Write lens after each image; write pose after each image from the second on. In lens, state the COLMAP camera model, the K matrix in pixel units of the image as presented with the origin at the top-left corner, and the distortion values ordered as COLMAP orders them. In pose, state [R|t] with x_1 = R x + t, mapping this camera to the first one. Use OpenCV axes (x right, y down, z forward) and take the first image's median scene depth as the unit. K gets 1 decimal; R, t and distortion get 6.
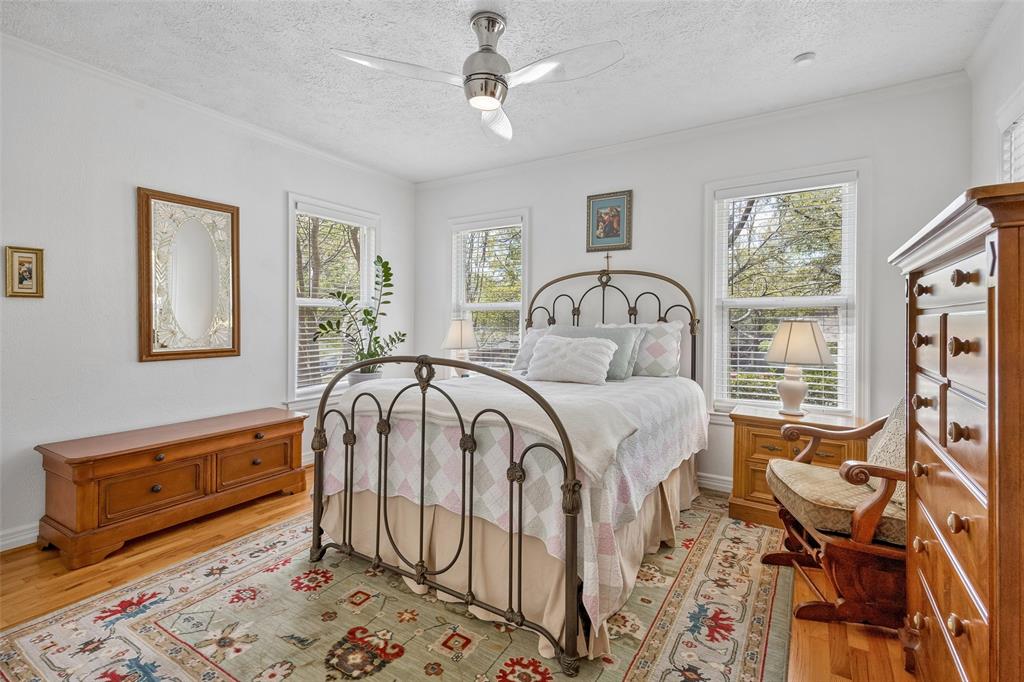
lens RADIAL K [[469.7, 0, 516.3], [0, 469.7, 326.1], [0, 0, 1]] dist [0.031676, -0.000261]
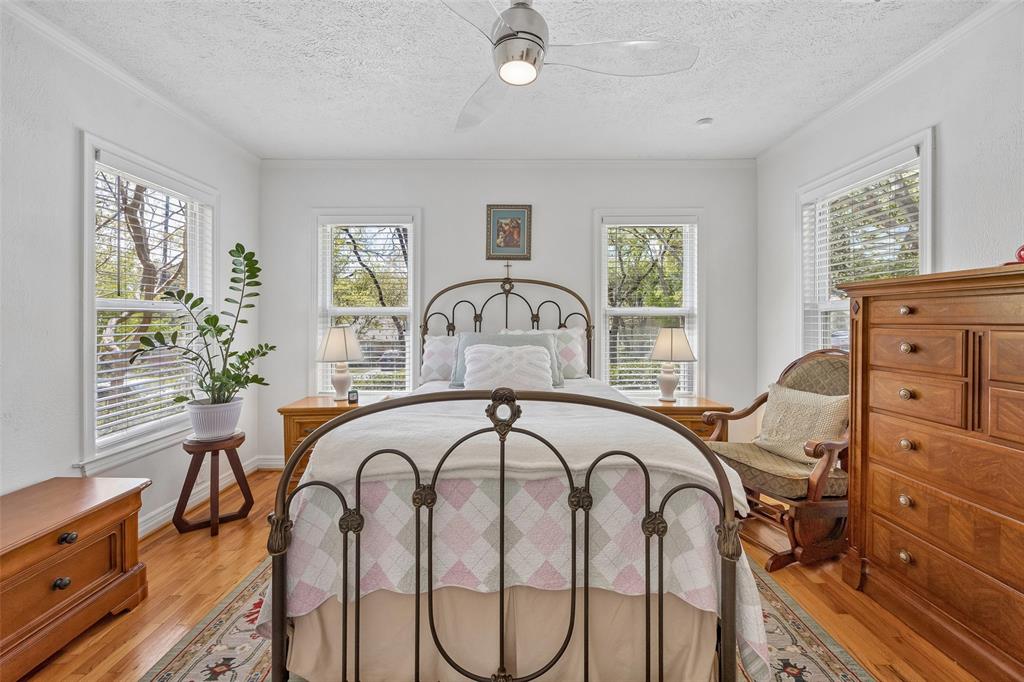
lens RADIAL K [[400.2, 0, 516.9], [0, 400.2, 325.4], [0, 0, 1]] dist [-0.001632, -0.000357]
pose [[0.853488, -0.010704, 0.521002, -0.263428], [0.009374, 0.999943, 0.005188, -0.020149], [-0.521028, 0.000457, 0.853540, 0.243709]]
